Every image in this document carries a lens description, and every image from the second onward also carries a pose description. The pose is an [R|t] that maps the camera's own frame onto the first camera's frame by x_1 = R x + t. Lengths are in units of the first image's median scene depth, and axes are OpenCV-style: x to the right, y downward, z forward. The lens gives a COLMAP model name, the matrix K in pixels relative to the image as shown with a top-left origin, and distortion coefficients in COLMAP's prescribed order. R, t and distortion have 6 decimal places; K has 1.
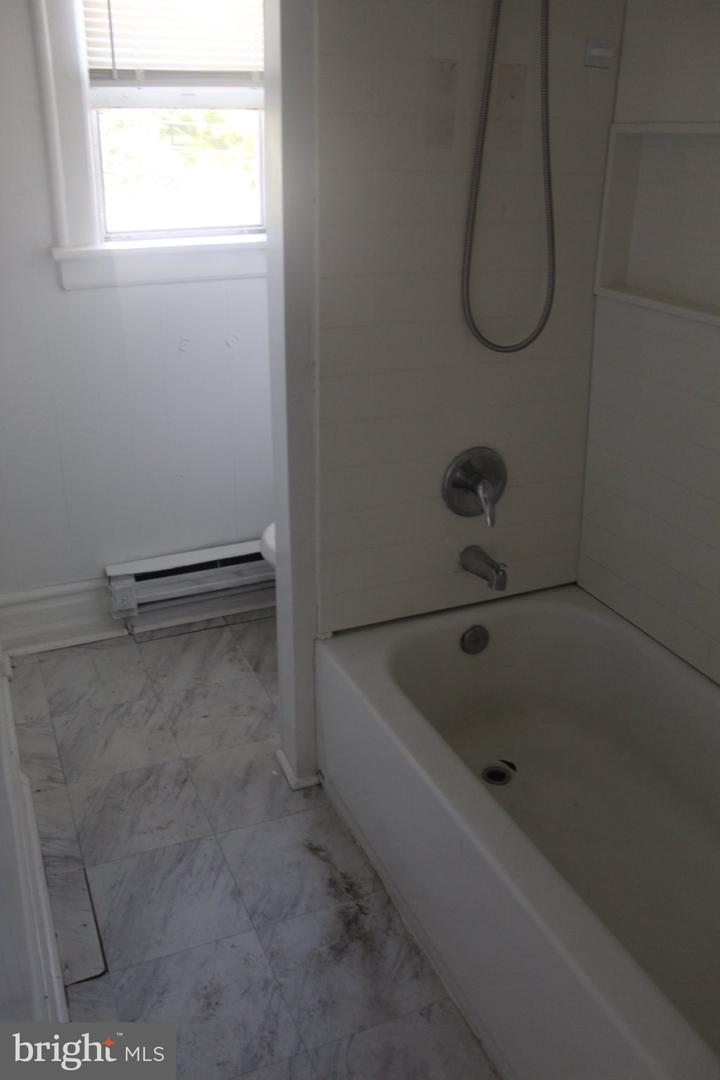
lens RADIAL K [[915.2, 0, 346.1], [0, 915.2, 538.0], [0, 0, 1]] dist [-0.151859, 0.148695]
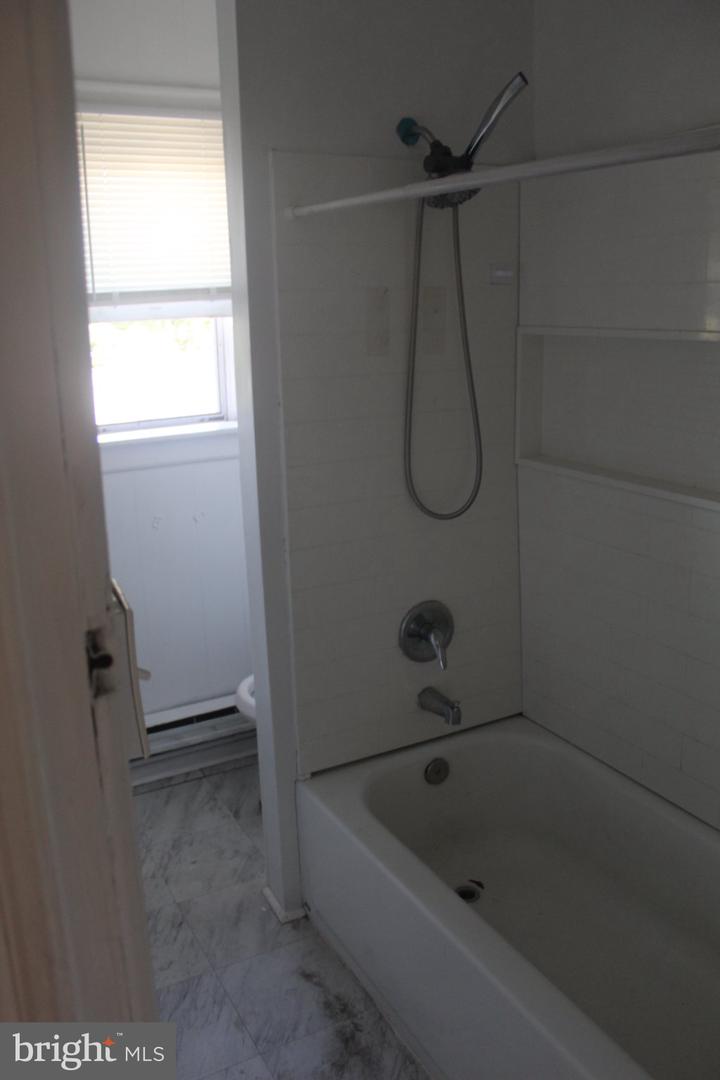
lens RADIAL K [[915.2, 0, 346.1], [0, 915.2, 538.0], [0, 0, 1]] dist [-0.151859, 0.148695]
pose [[0.995801, -0.055651, 0.072693, -0.036434], [0.066706, 0.984897, -0.159777, -0.000308], [-0.062703, 0.163955, 0.984473, -0.142010]]
